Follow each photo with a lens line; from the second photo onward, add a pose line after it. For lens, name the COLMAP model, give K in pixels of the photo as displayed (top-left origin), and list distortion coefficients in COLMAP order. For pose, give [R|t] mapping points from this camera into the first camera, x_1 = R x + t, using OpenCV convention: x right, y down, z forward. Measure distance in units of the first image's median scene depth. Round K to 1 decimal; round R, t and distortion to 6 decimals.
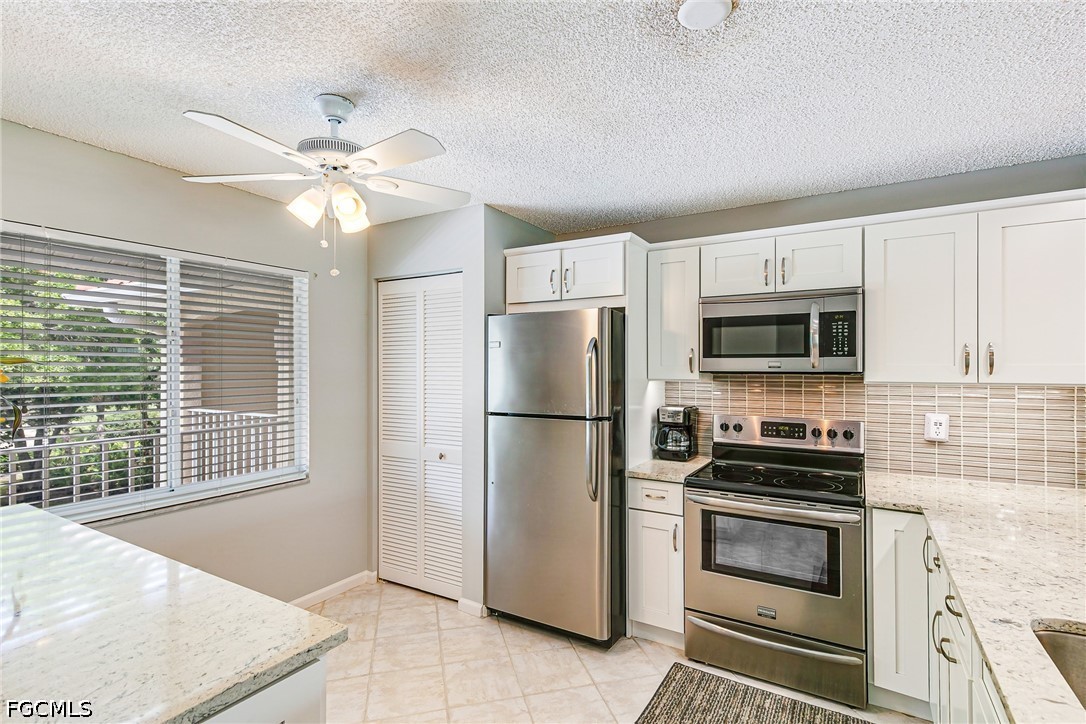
lens RADIAL K [[518.0, 0, 545.9], [0, 518.0, 362.4], [0, 0, 1]] dist [0.007736, -0.000793]
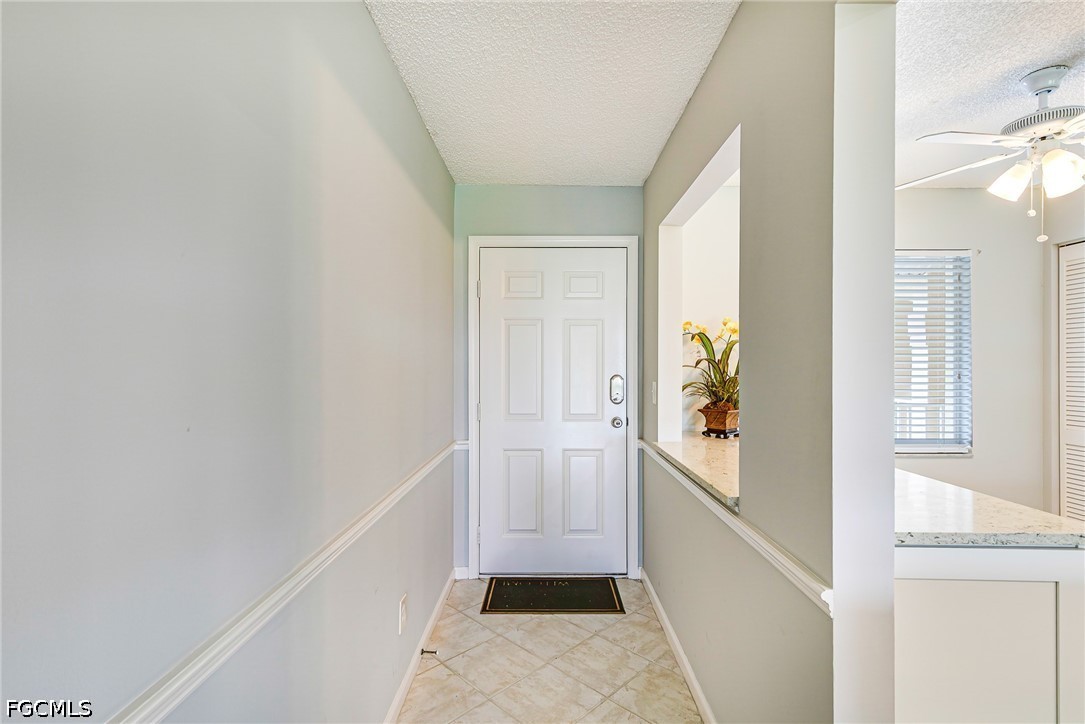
lens RADIAL K [[517.6, 0, 547.5], [0, 517.6, 361.9], [0, 0, 1]] dist [0.007736, -0.000793]
pose [[0.518414, -0.001387, -0.855129, -0.028316], [0.001703, 0.999998, -0.000589, 0.073589], [0.855128, -0.001151, 0.518416, -0.392093]]
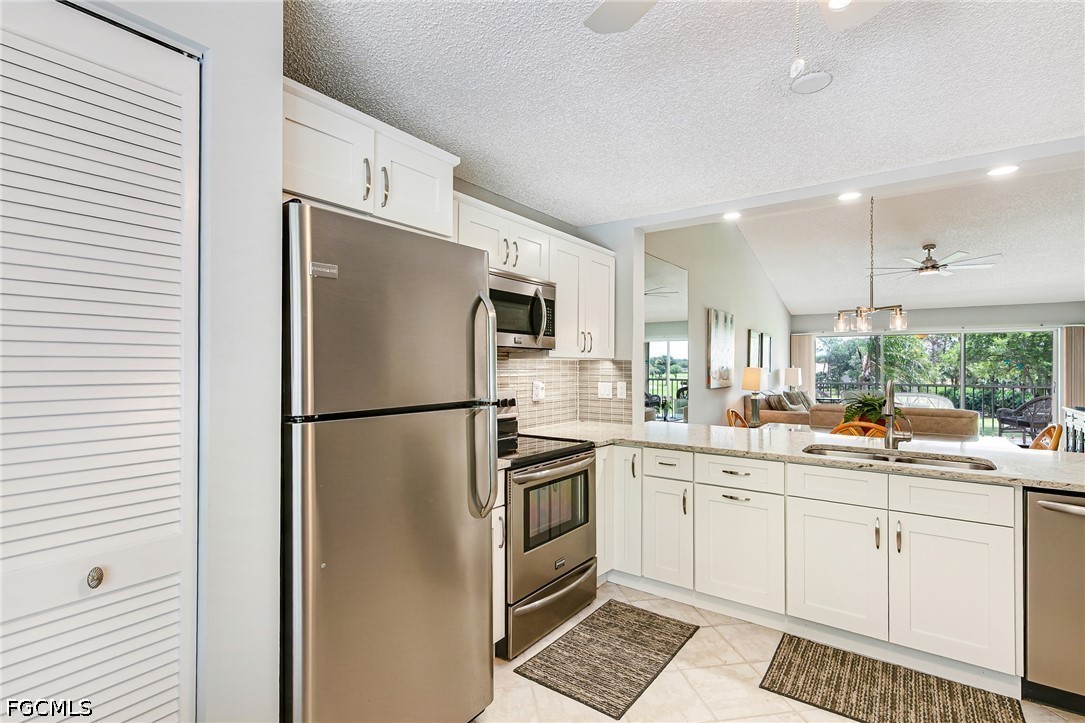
lens RADIAL K [[517.6, 0, 542.0], [0, 517.6, 363.6], [0, 0, 1]] dist [0.007736, -0.000793]
pose [[0.095915, 0.006100, 0.995371, -0.815826], [-0.004724, 0.999973, -0.005673, 0.076527], [-0.995378, -0.004158, 0.095941, 1.122440]]
